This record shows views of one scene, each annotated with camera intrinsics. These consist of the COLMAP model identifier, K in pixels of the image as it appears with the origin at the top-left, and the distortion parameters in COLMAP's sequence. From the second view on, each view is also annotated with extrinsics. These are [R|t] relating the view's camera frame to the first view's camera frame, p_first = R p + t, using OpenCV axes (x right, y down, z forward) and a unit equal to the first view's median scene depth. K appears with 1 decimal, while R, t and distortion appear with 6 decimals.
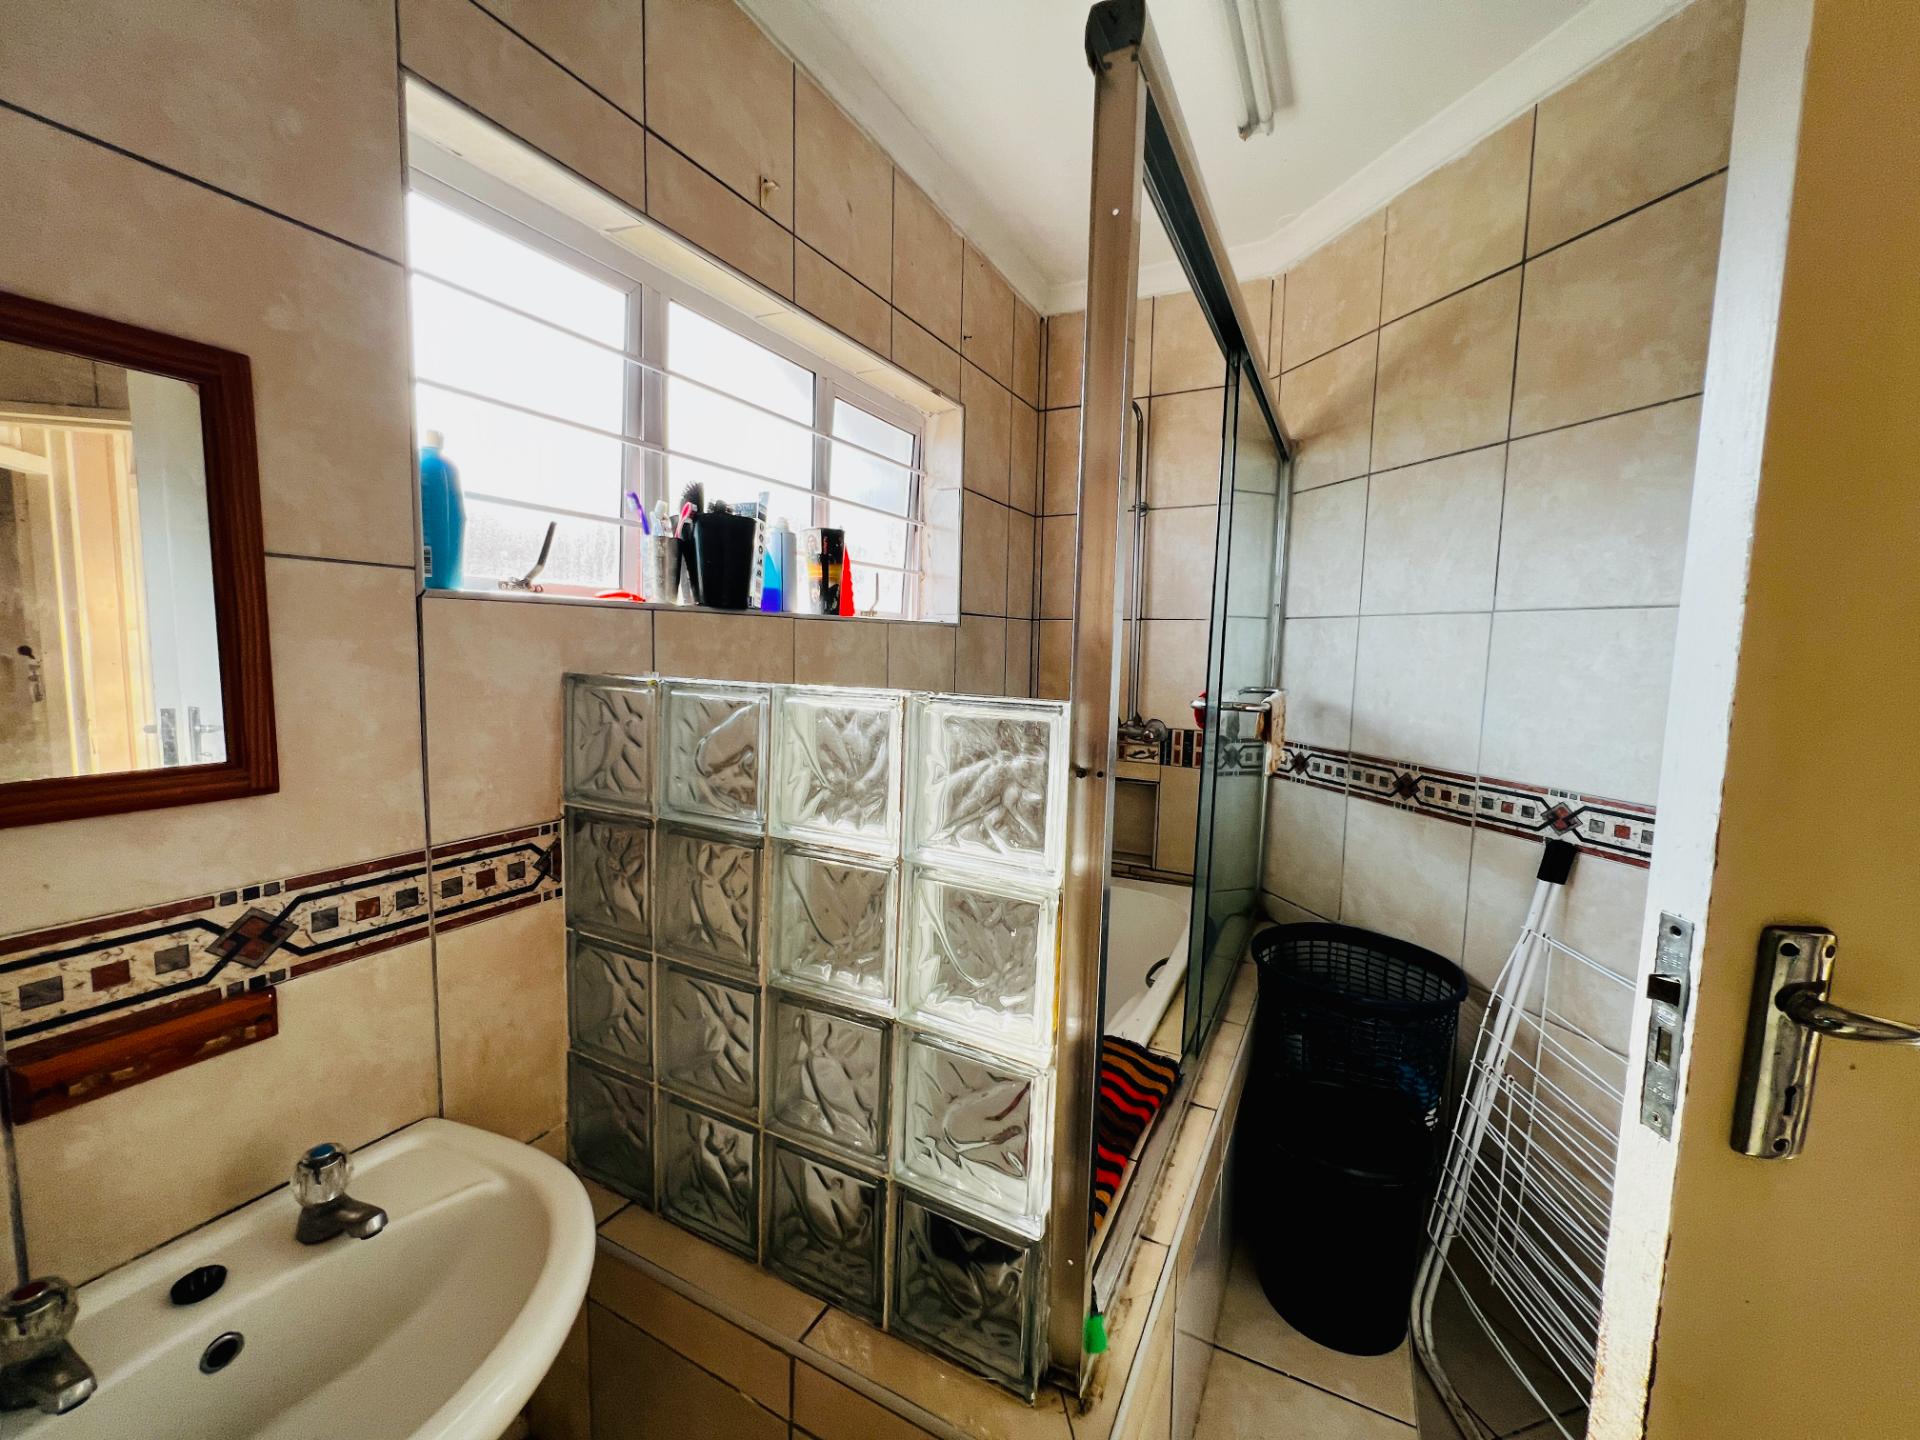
lens RADIAL K [[767.1, 0, 958.7], [0, 767.1, 716.7], [0, 0, 1]] dist [-0.004081, 0.001136]
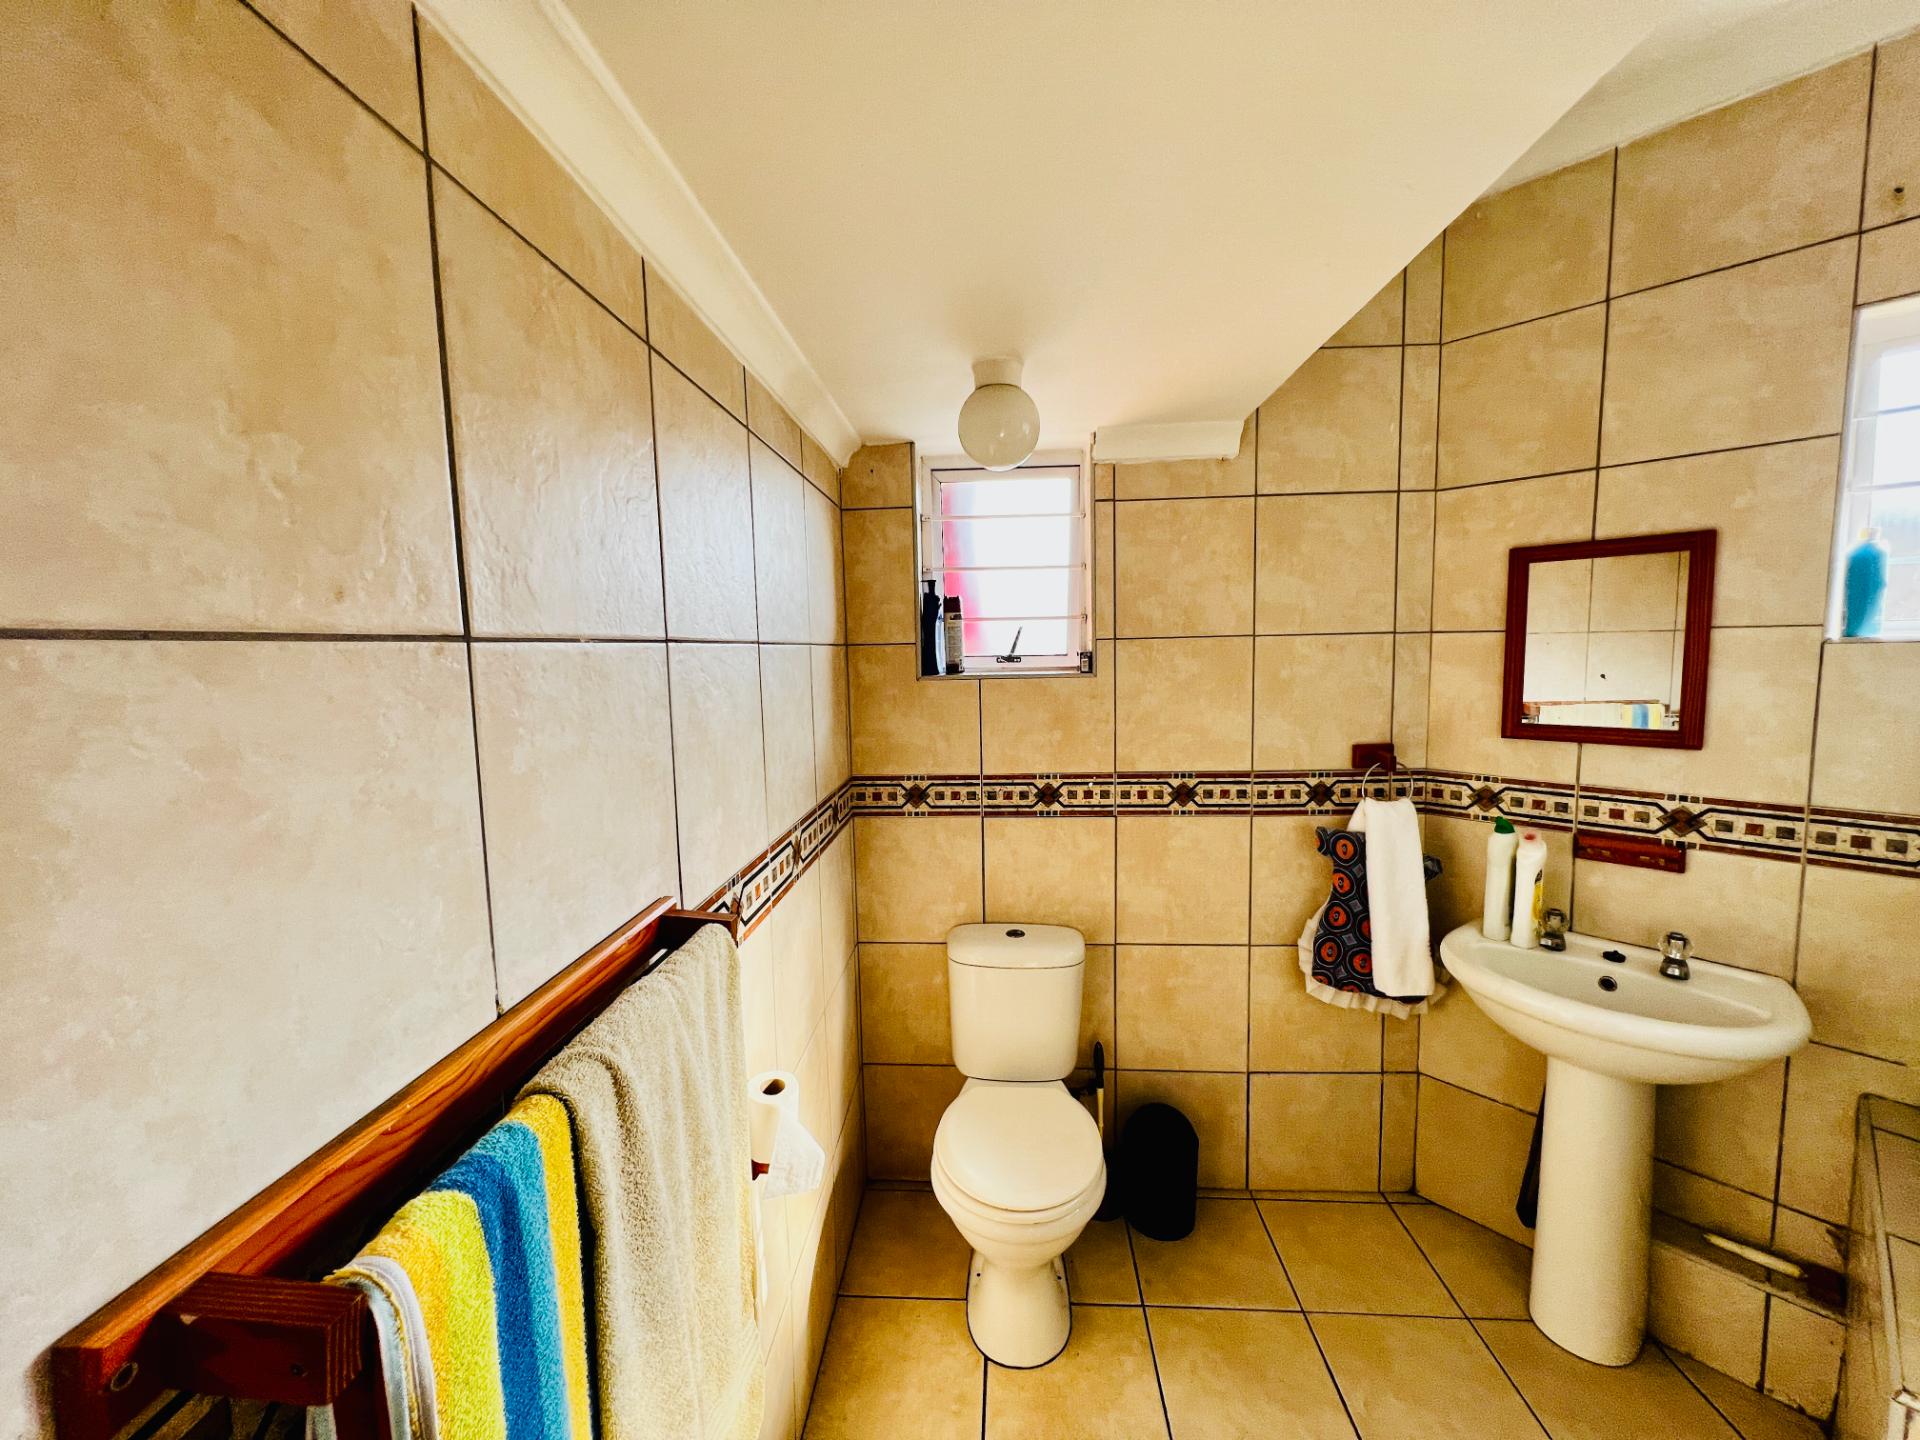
lens RADIAL K [[767.1, 0, 958.5], [0, 767.1, 716.8], [0, 0, 1]] dist [-0.004081, 0.001136]
pose [[-0.357329, 0.072973, -0.931123, 1.417143], [-0.072673, 0.991748, 0.105613, -0.047476], [0.931147, 0.105406, -0.349077, -0.074671]]
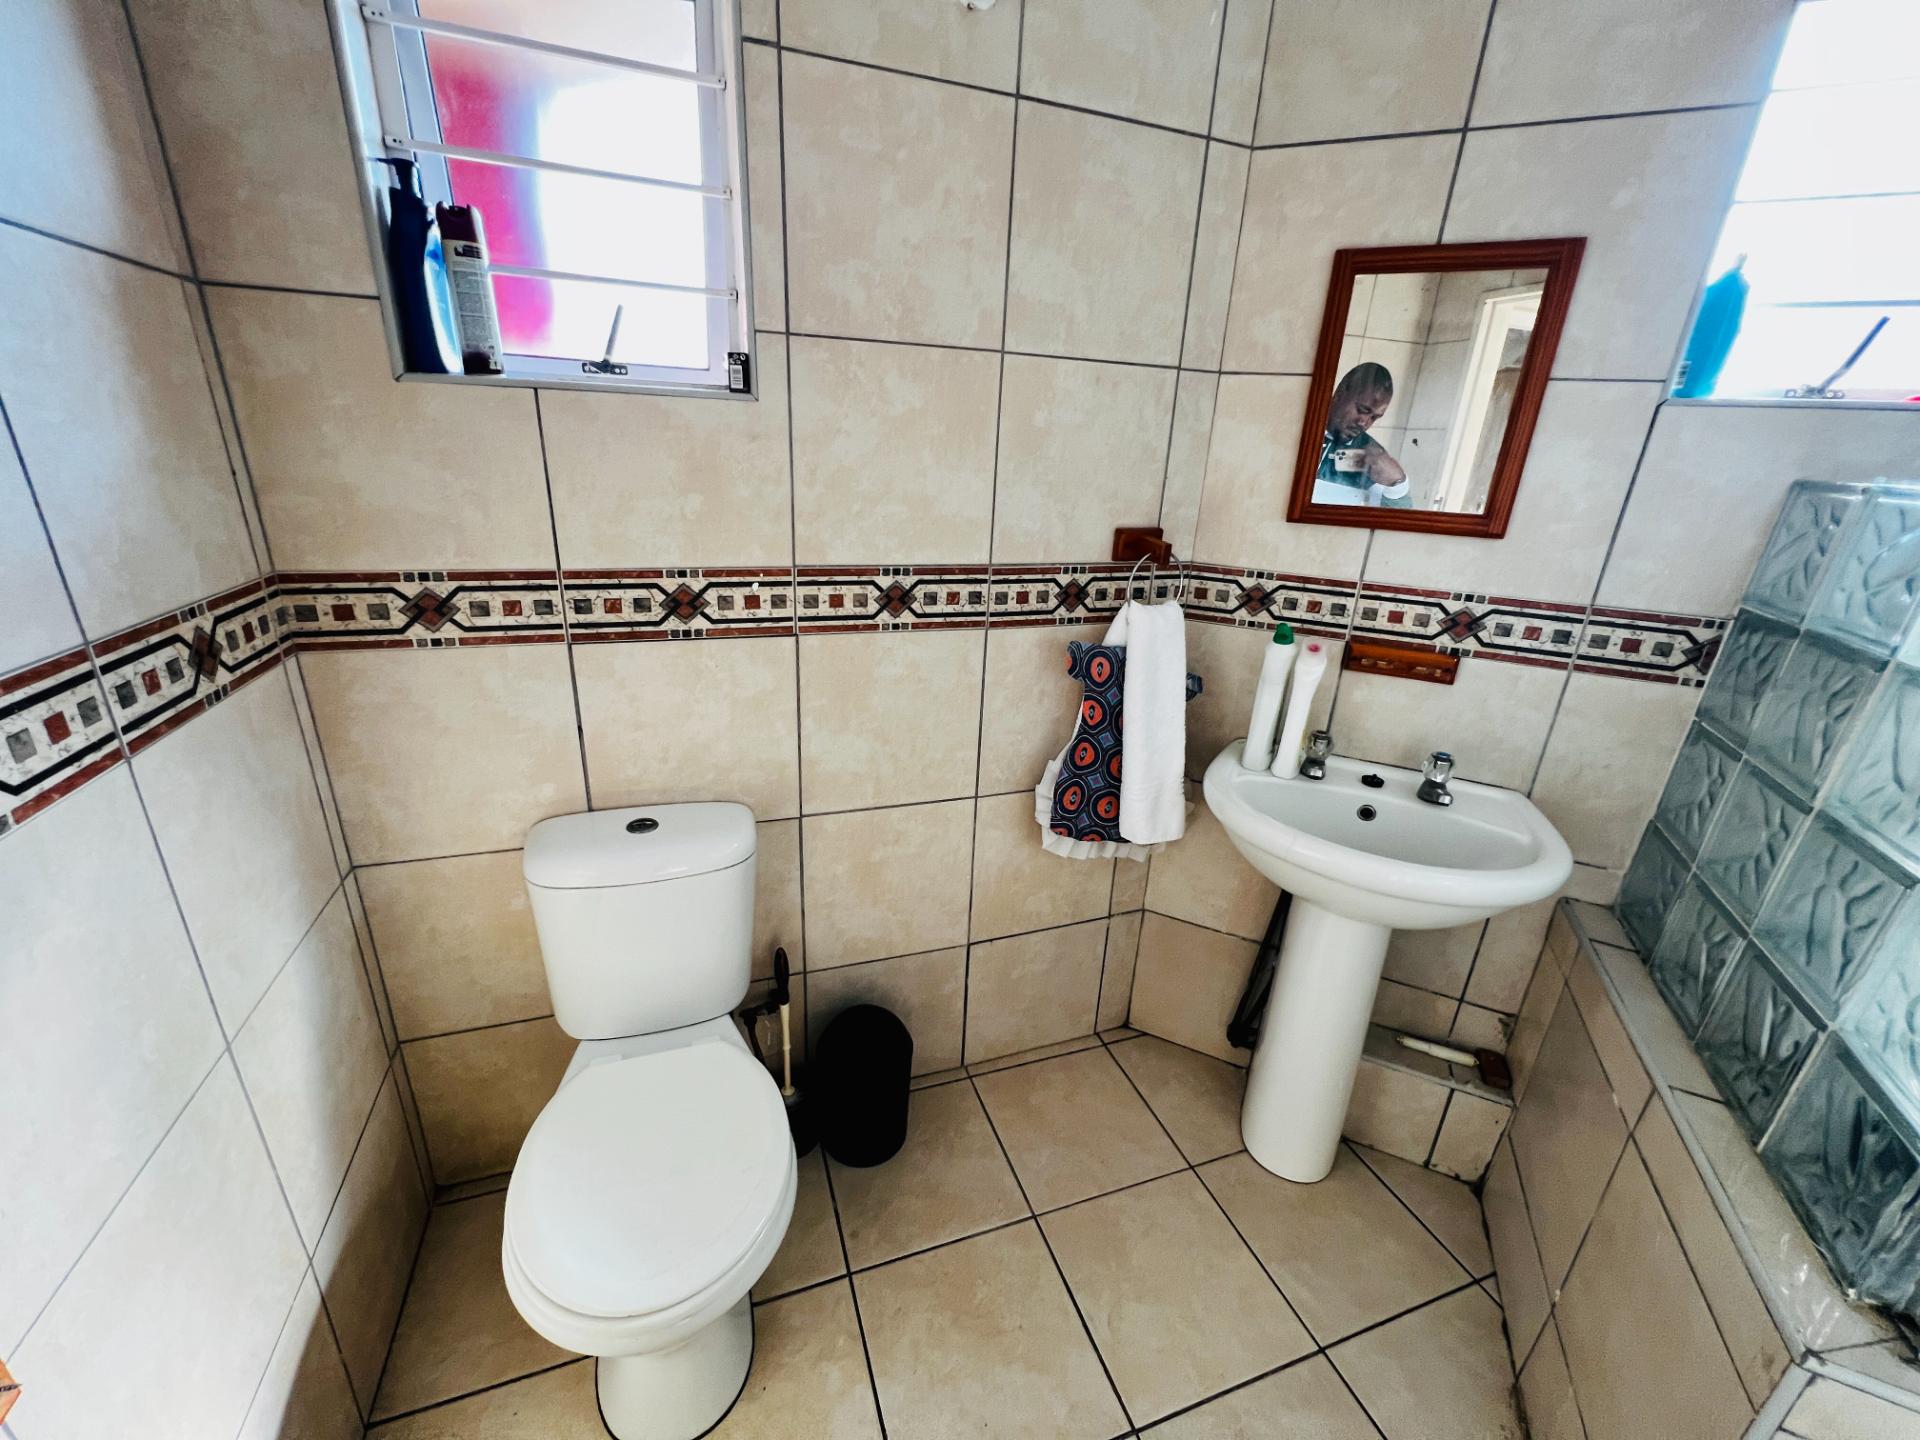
lens RADIAL K [[767.1, 0, 958.0], [0, 767.1, 718.8], [0, 0, 1]] dist [-0.004081, 0.001136]
pose [[0.040173, 0.326184, -0.944452, 0.629734], [-0.136776, 0.938113, 0.318177, 0.087700], [0.989787, 0.116396, 0.082301, -0.195554]]
